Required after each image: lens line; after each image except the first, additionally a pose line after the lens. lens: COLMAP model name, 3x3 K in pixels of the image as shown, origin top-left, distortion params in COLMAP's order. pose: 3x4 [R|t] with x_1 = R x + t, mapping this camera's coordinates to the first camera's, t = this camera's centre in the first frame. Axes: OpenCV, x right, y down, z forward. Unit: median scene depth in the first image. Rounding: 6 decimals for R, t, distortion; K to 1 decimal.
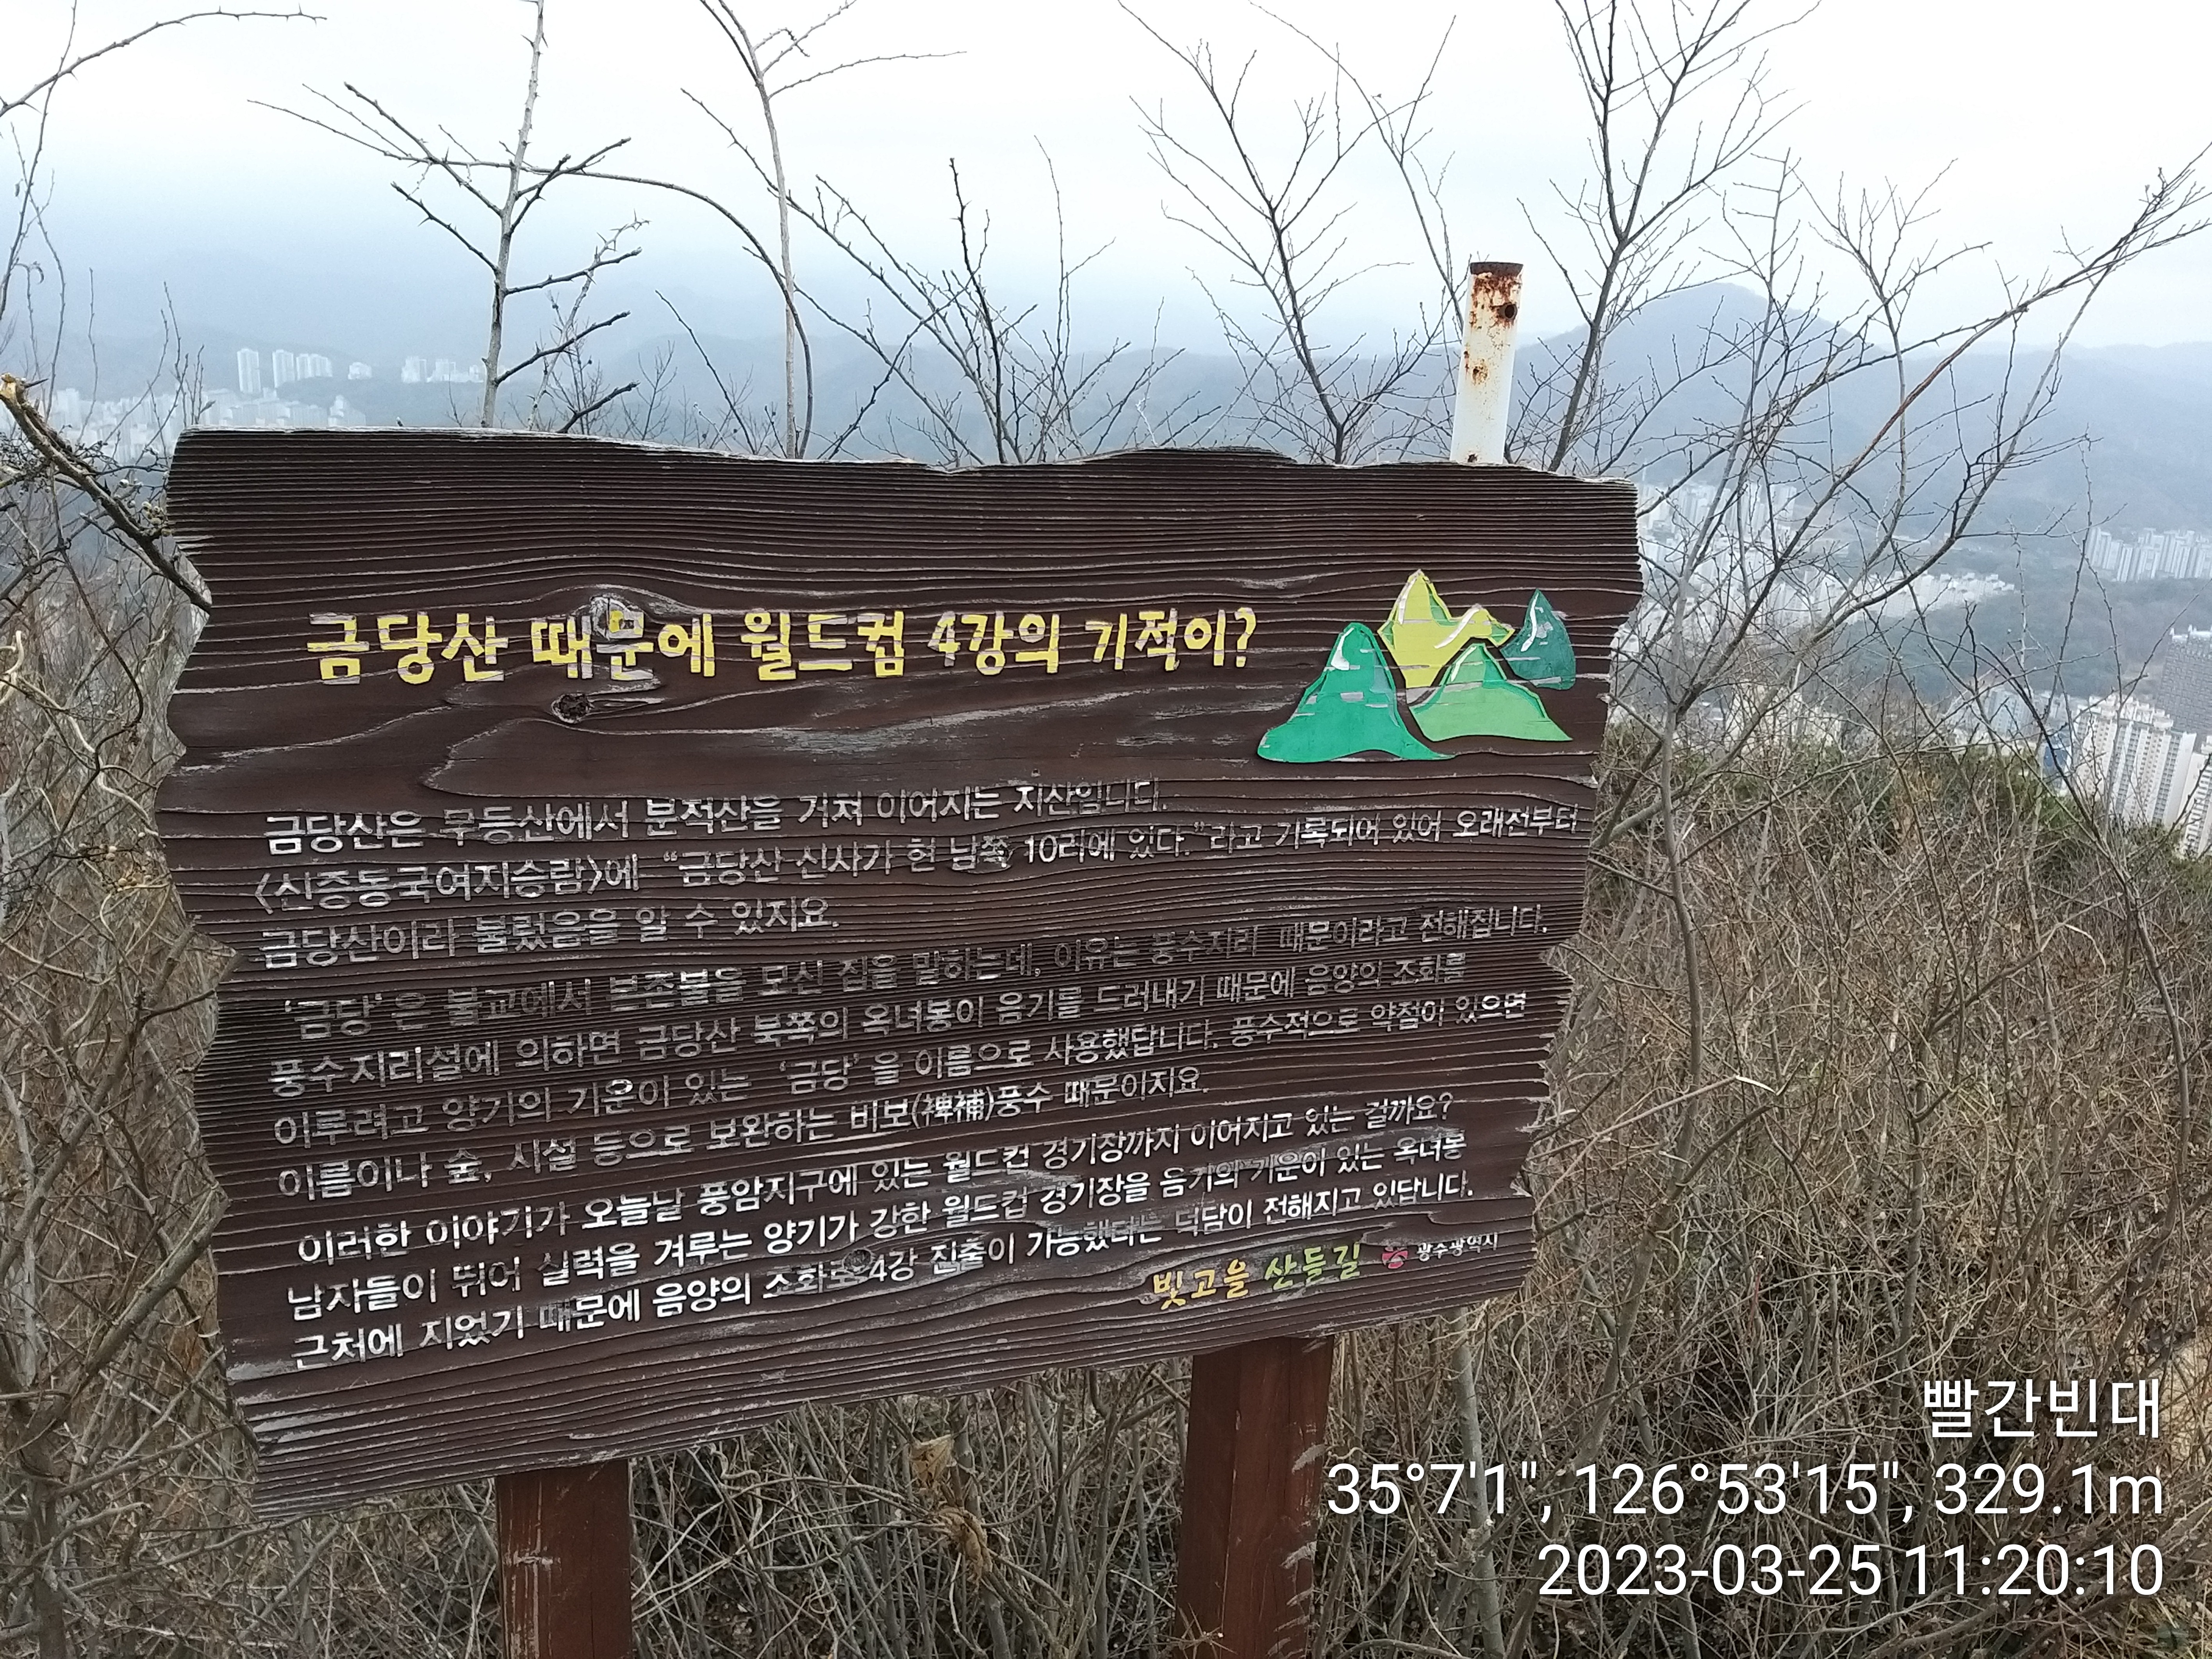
lens RADIAL K [[1719.7, 0, 1127.8], [0, 1719.7, 833.1], [0, 0, 1]] dist [0.048671, -0.049781]
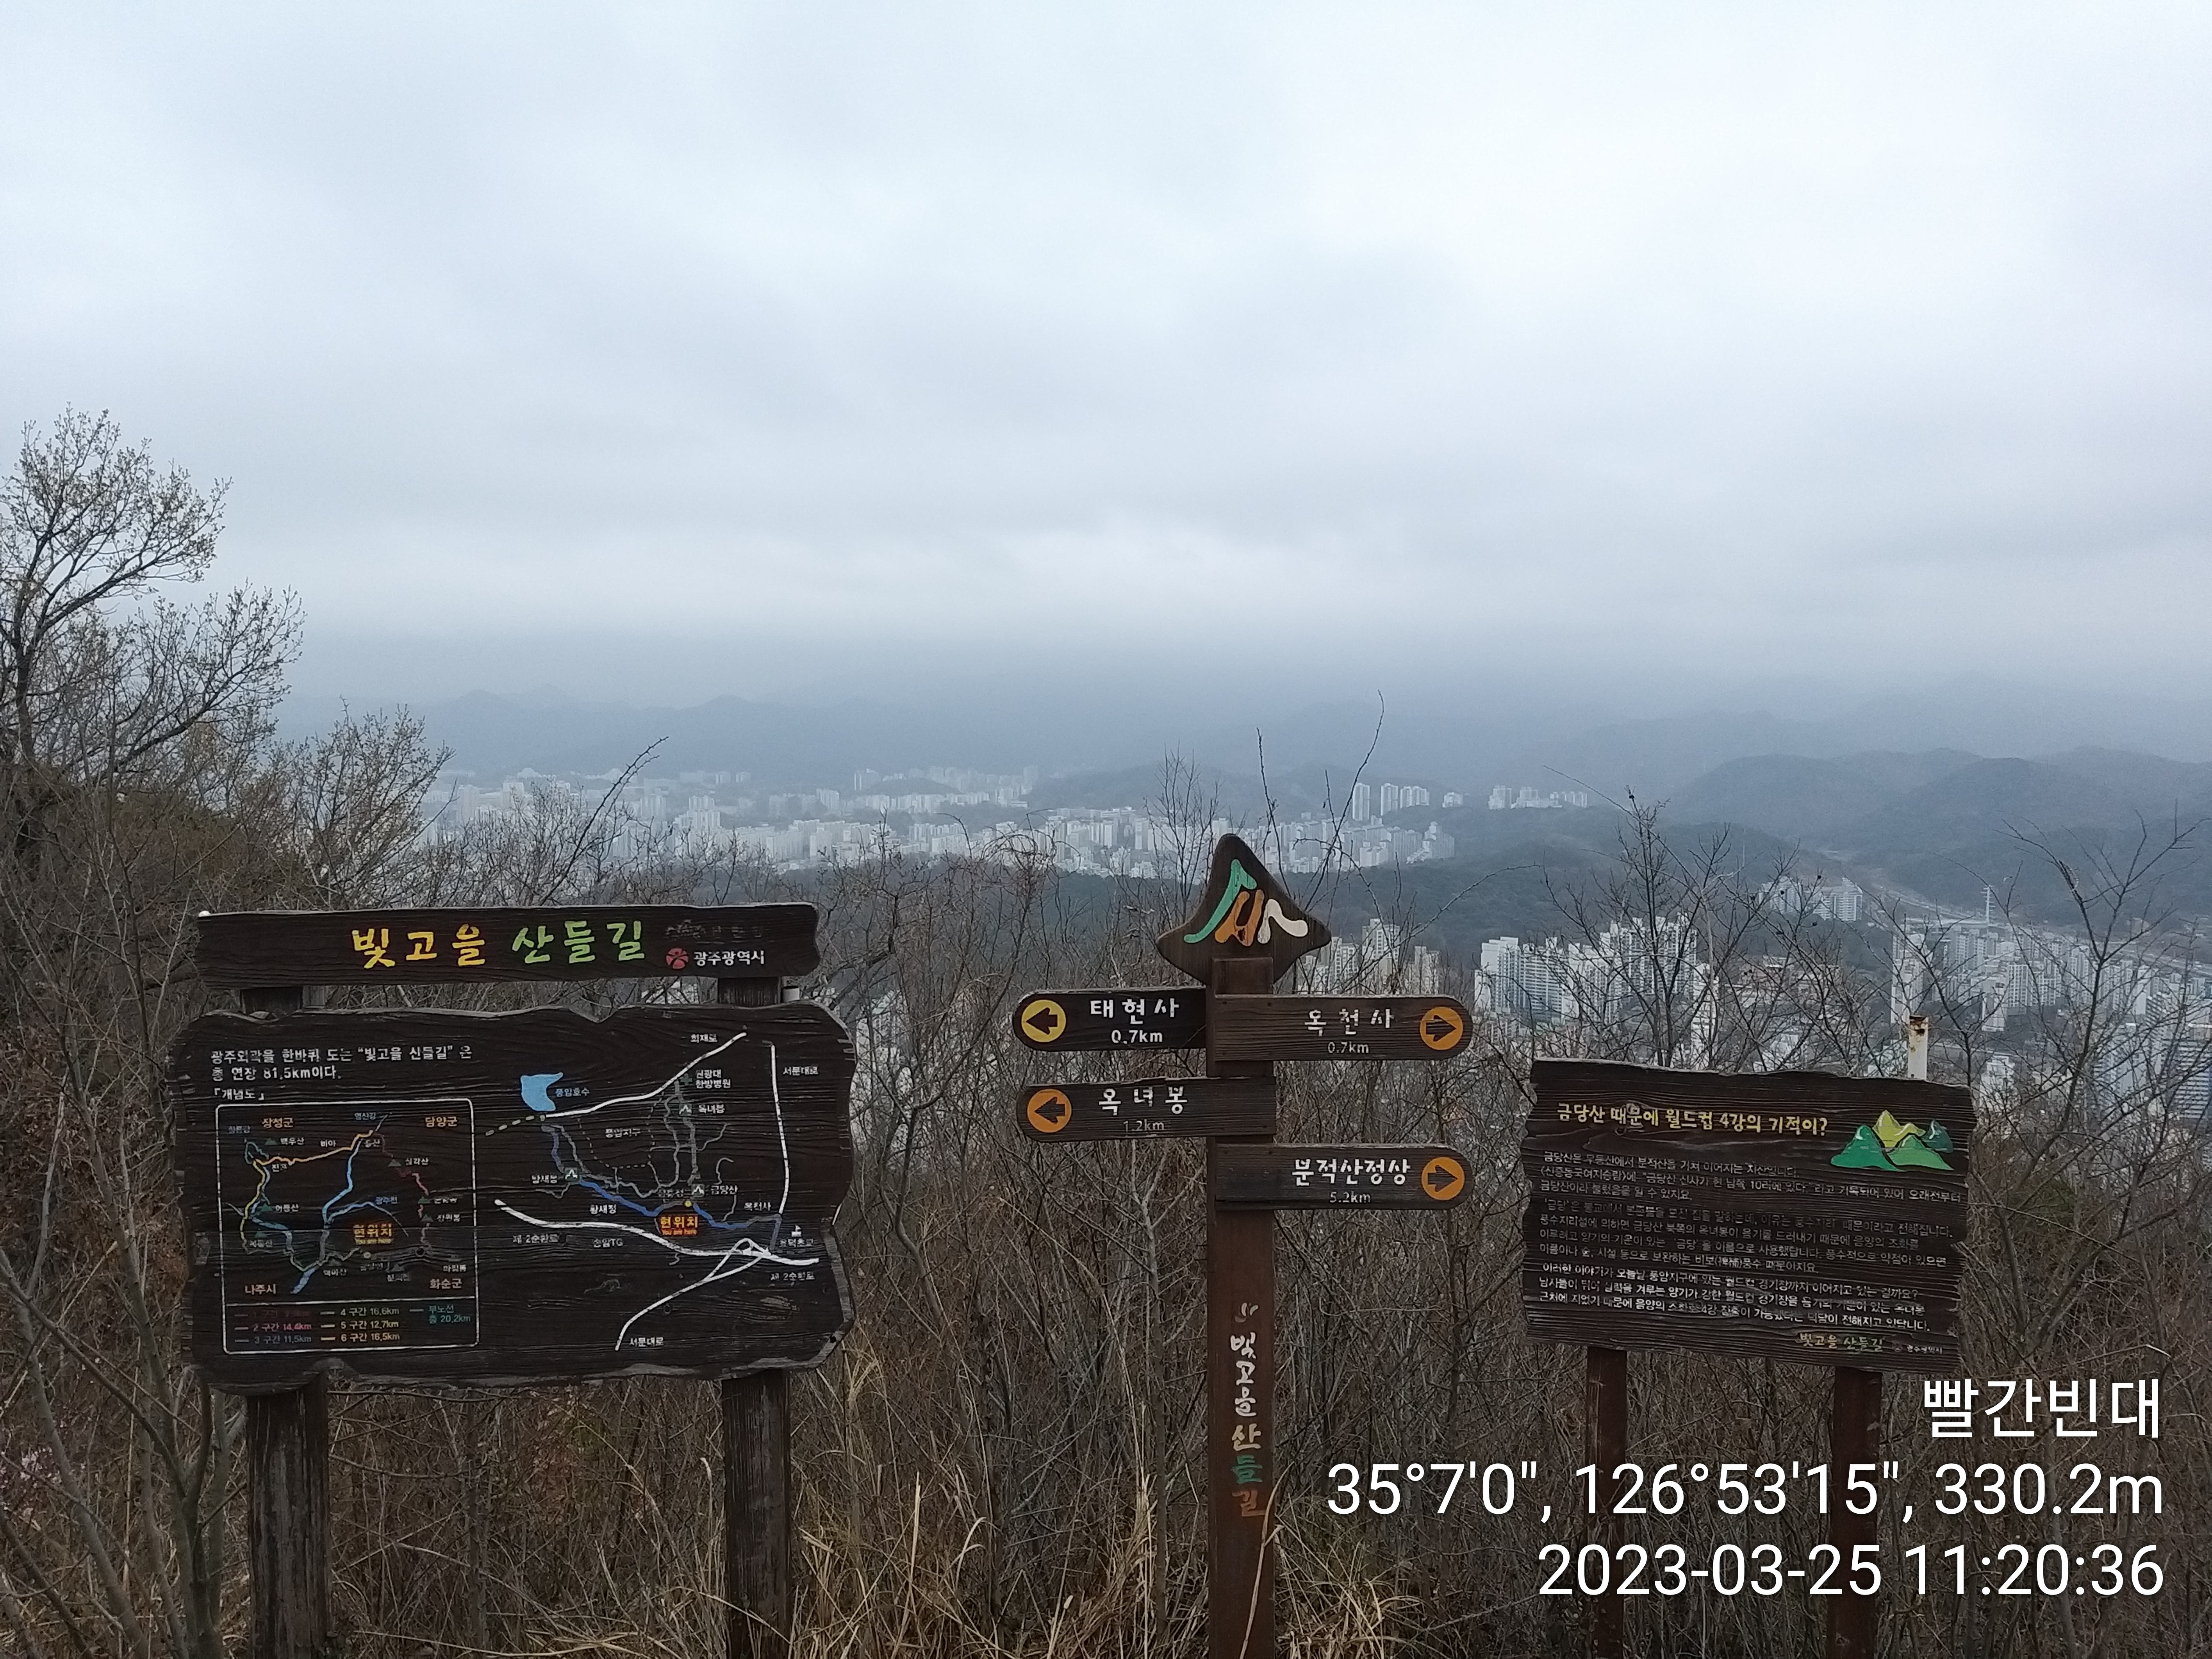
lens RADIAL K [[1719.7, 0, 1081.6], [0, 1719.7, 805.1], [0, 0, 1]] dist [0.048671, -0.049781]
pose [[0.815622, -0.029143, -0.577851, 0.878473], [-0.121203, 0.967966, -0.219892, 0.201092], [0.565748, 0.249386, 0.785962, -2.678047]]
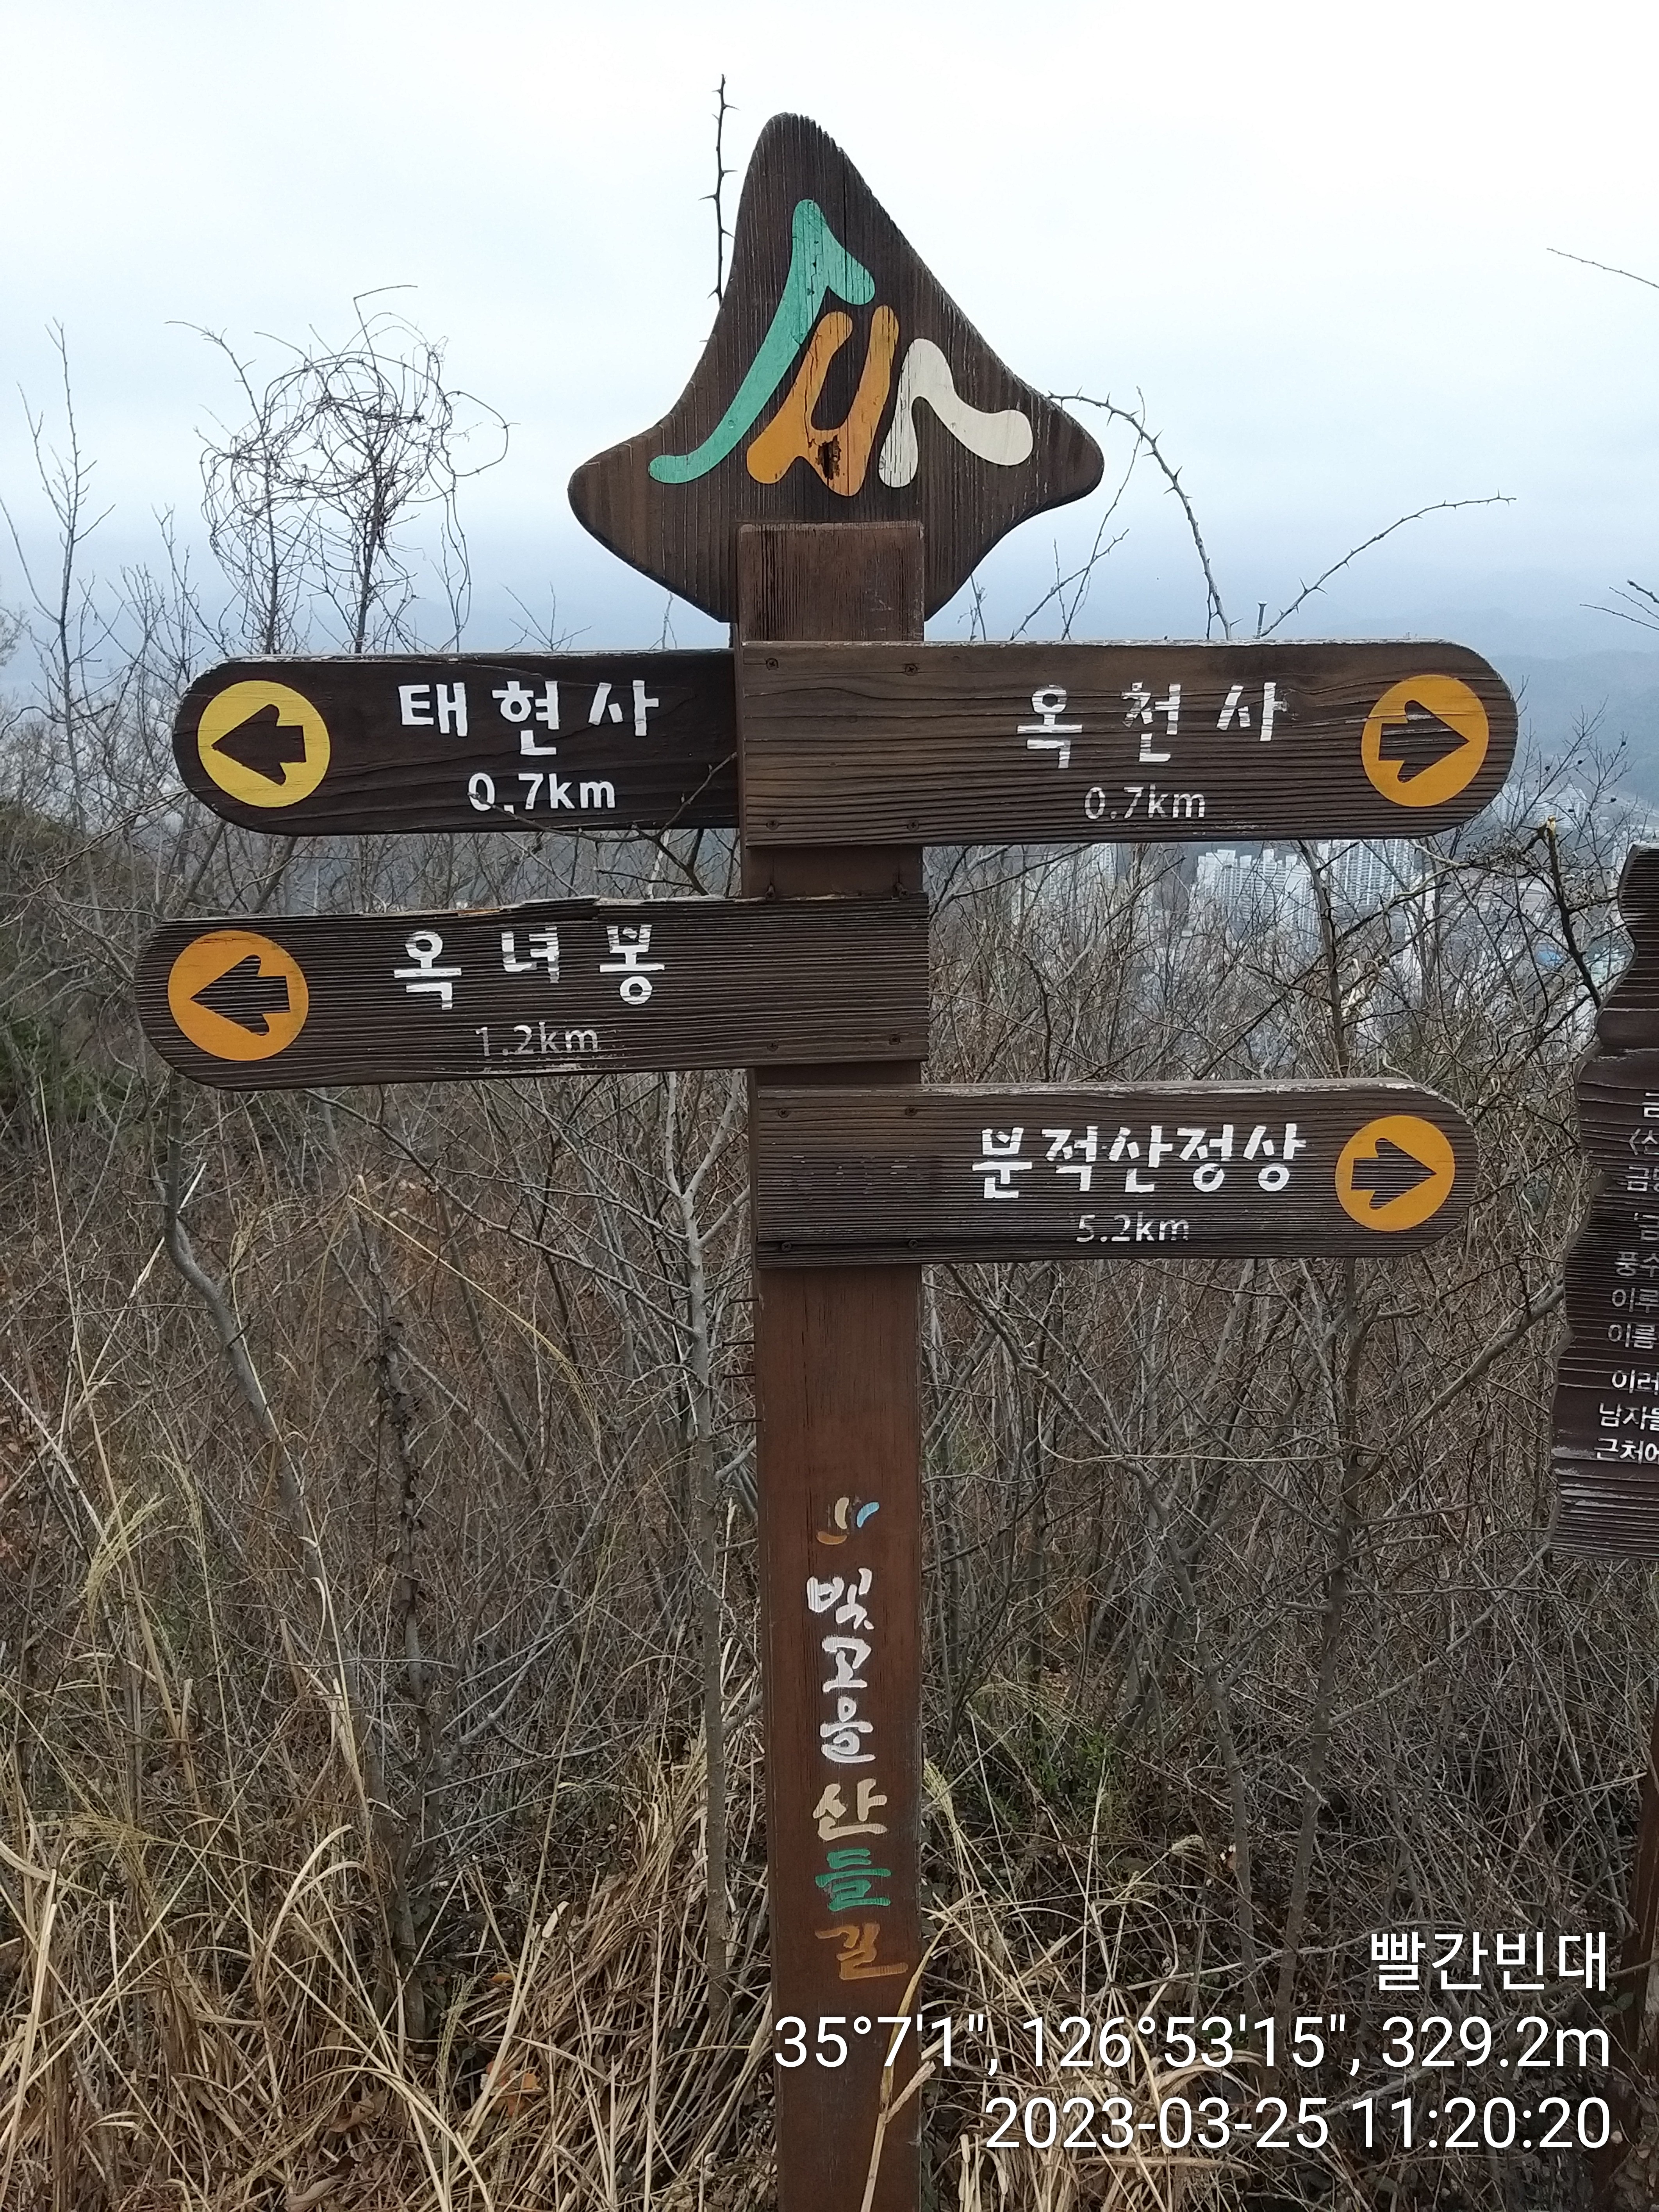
lens RADIAL K [[1719.7, 0, 824.1], [0, 1719.7, 1110.5], [0, 0, 1]] dist [0.048671, -0.049781]
pose [[0.825089, 0.090020, -0.557785, -0.205393], [-0.109591, 0.993975, -0.001693, 0.078830], [0.554272, 0.062525, 0.829984, -0.614344]]
